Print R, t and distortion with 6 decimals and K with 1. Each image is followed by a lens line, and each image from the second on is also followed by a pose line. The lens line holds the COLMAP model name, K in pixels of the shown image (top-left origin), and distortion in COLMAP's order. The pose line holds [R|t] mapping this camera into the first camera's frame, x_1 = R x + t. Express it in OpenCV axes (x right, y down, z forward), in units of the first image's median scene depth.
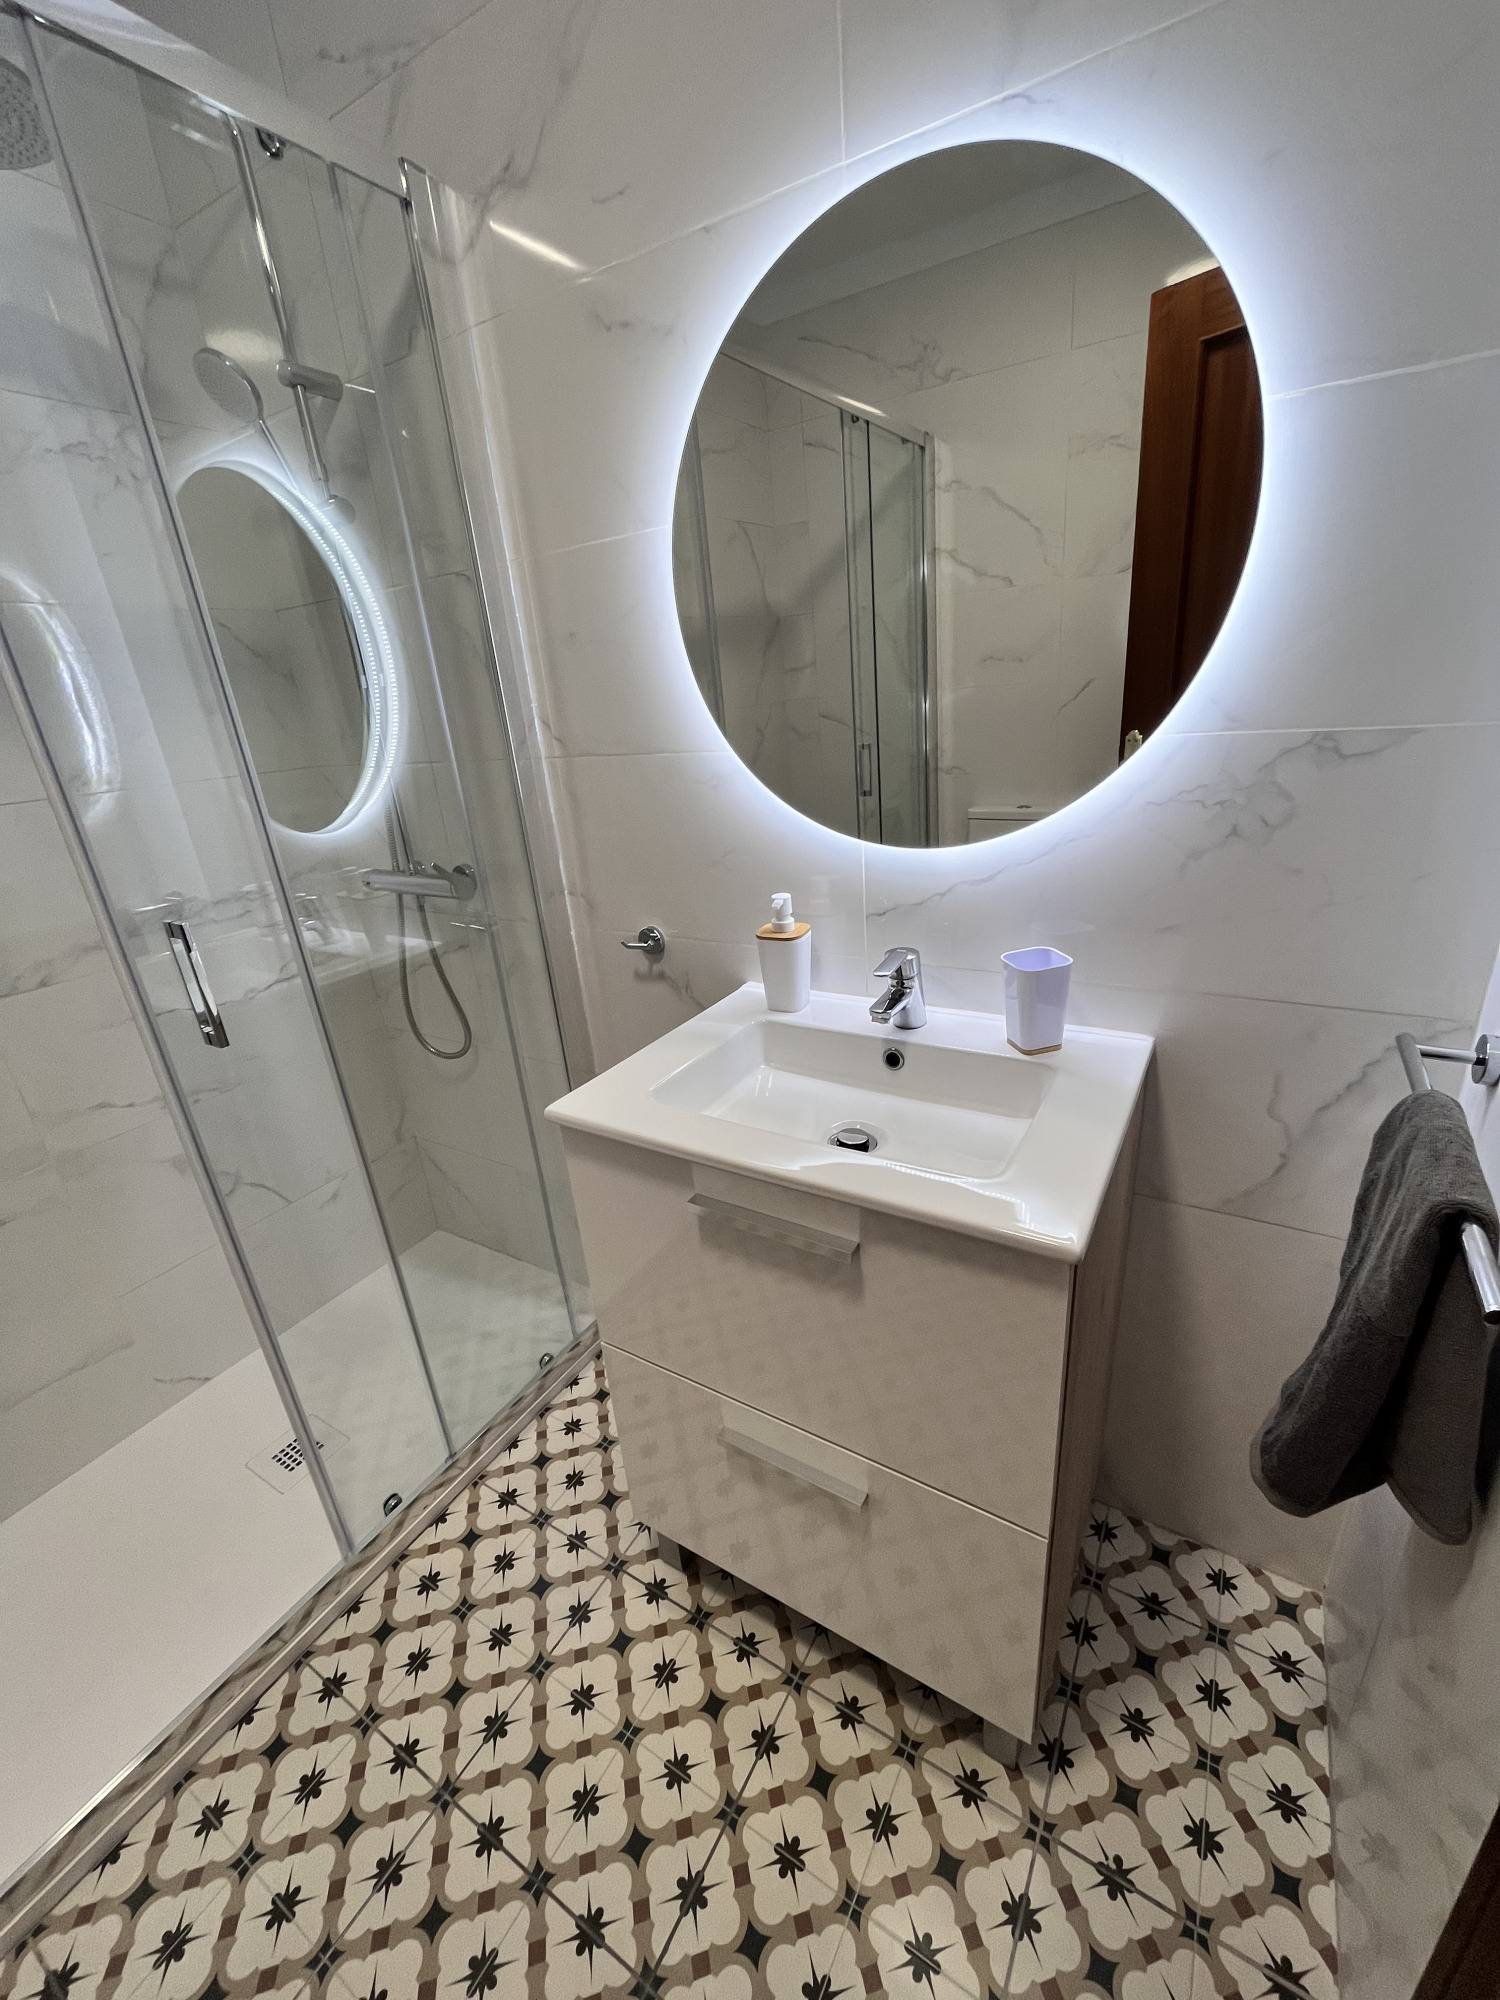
lens RADIAL K [[808.3, 0, 761.5], [0, 808.3, 1004.6], [0, 0, 1]] dist [-0.002399, 0.000177]
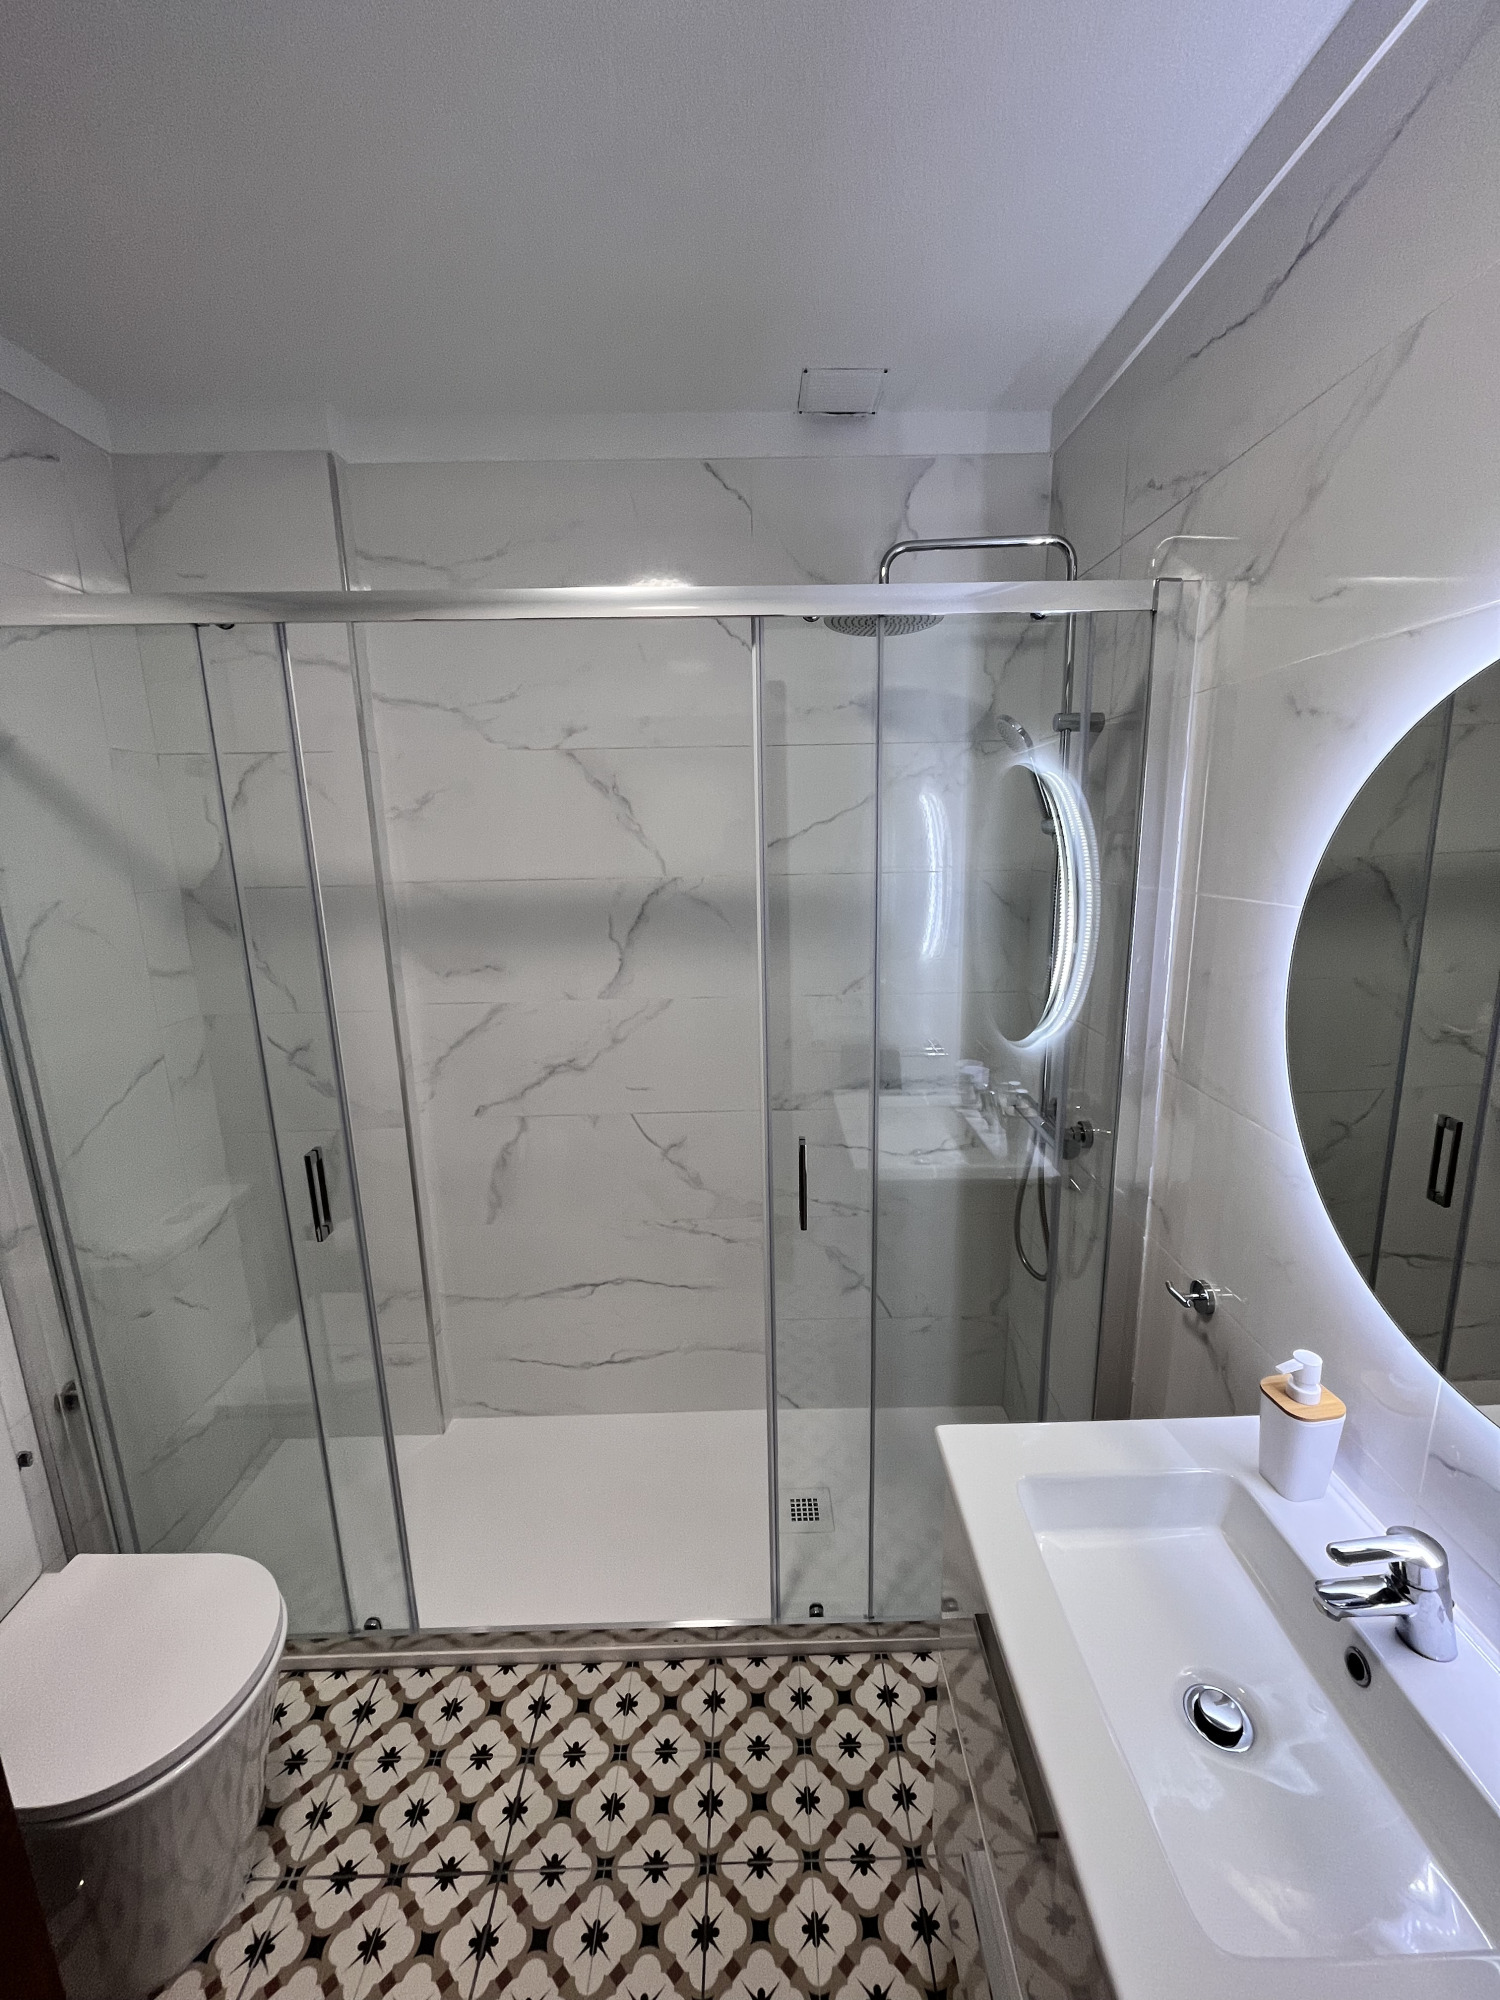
lens RADIAL K [[808.3, 0, 761.1], [0, 808.3, 1004.5], [0, 0, 1]] dist [-0.002399, 0.000177]
pose [[0.530781, 0.243153, -0.811879, 0.296178], [-0.326354, 0.942727, 0.068981, -0.336681], [0.782154, 0.228346, 0.579736, 0.030358]]
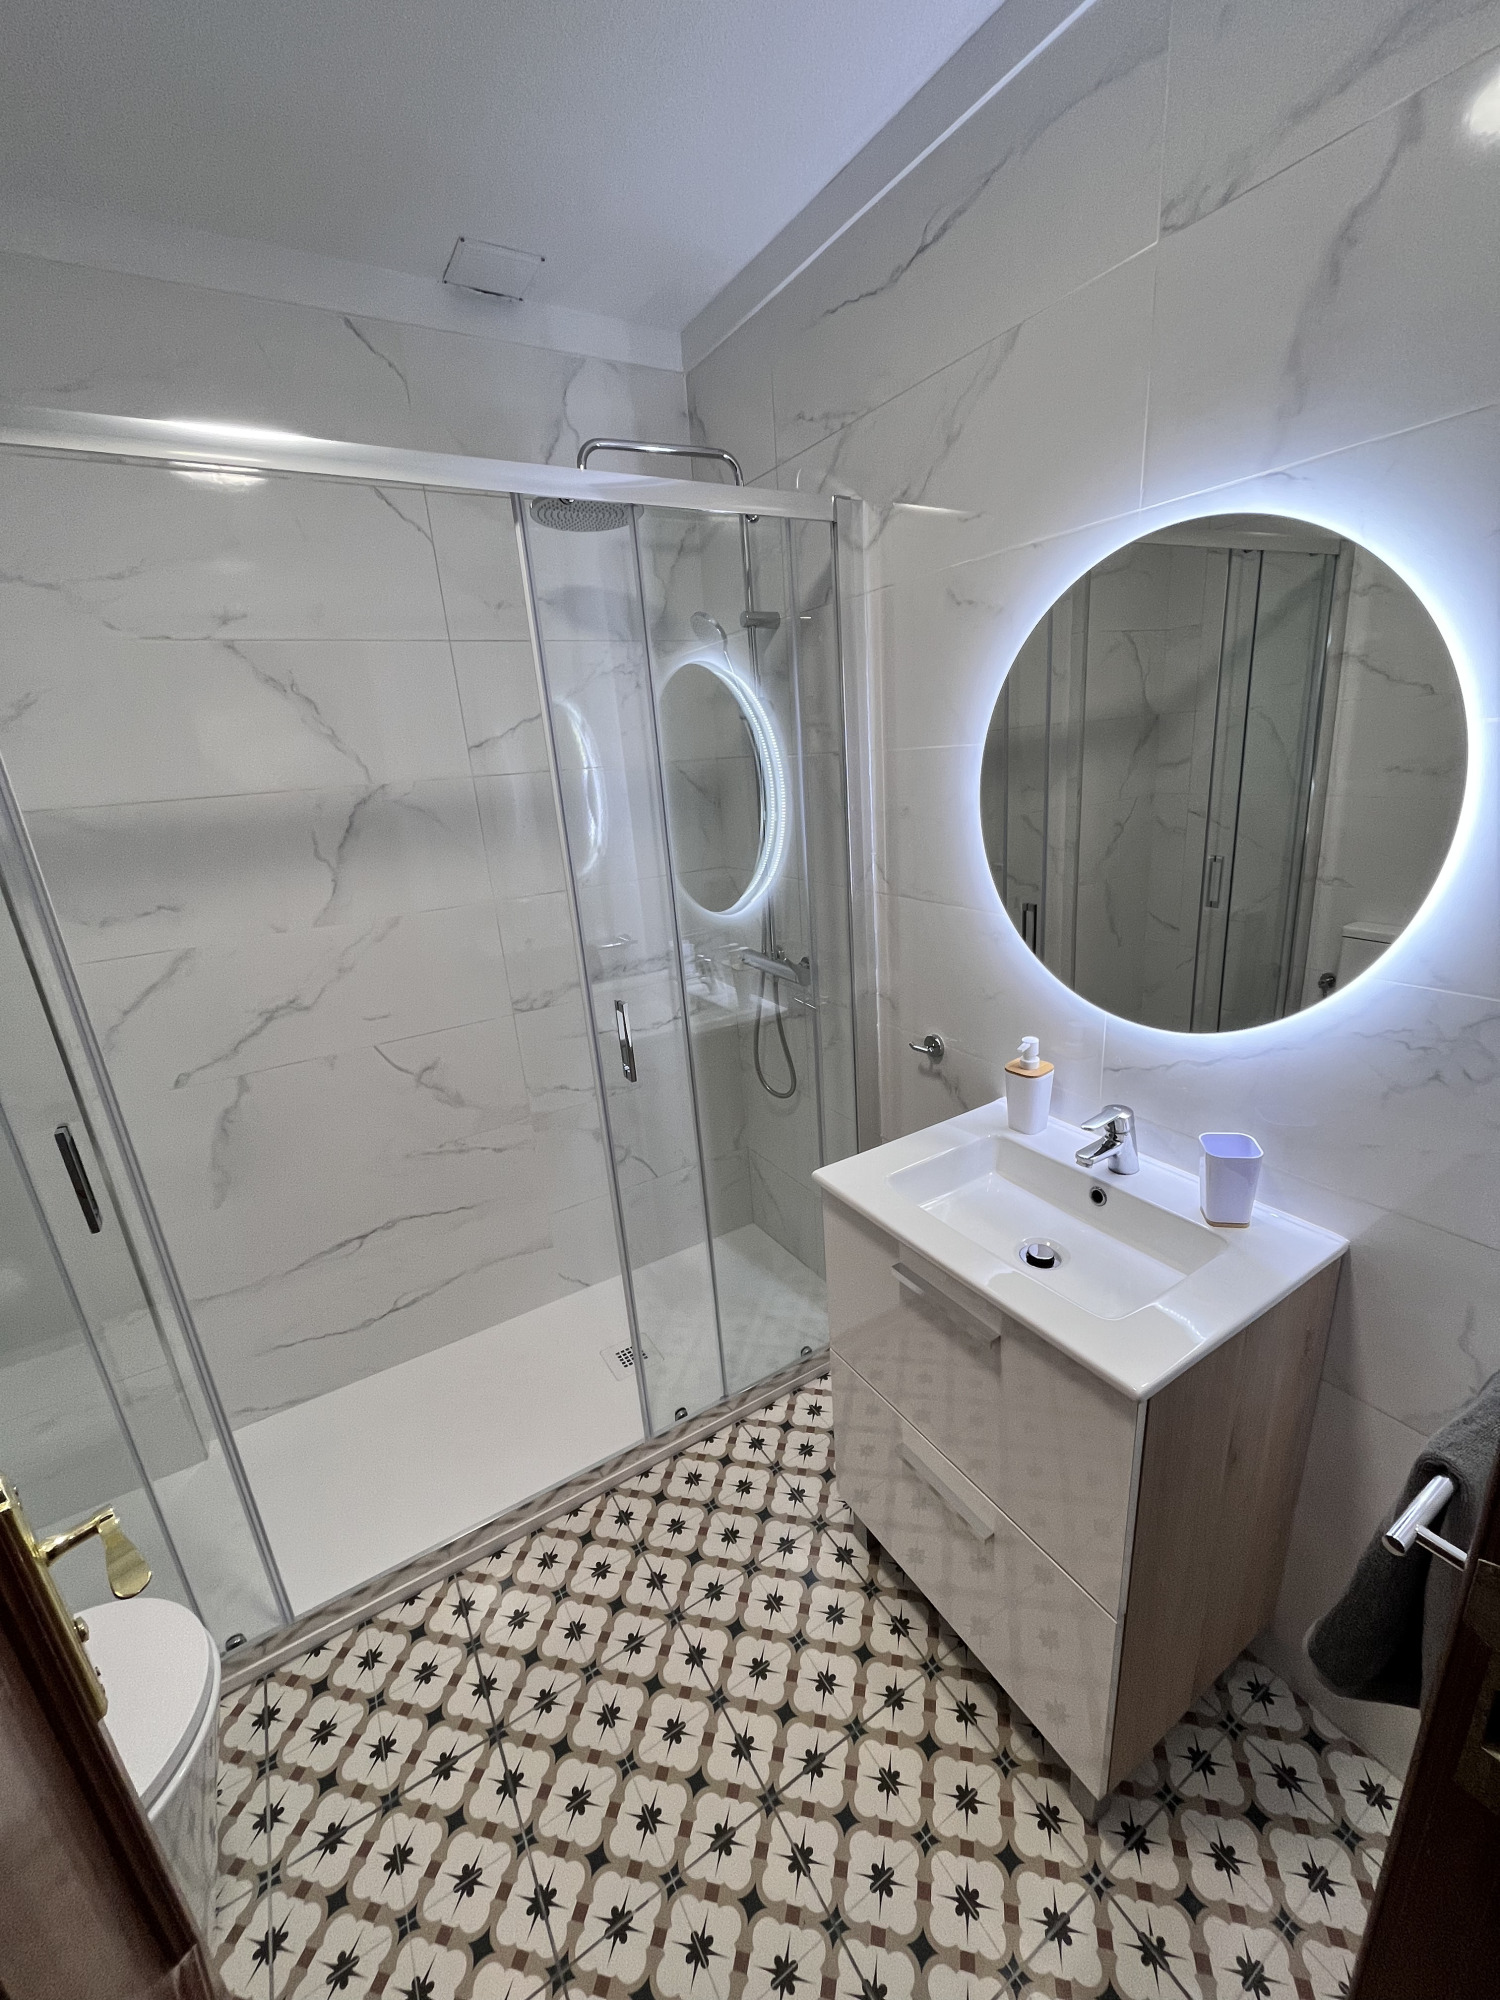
lens RADIAL K [[808.3, 0, 759.7], [0, 808.3, 1004.9], [0, 0, 1]] dist [-0.002399, 0.000177]
pose [[0.890808, 0.153001, -0.427845, 0.171509], [-0.164093, 0.986383, 0.011085, -0.130296], [0.423715, 0.060332, 0.903784, -0.275740]]
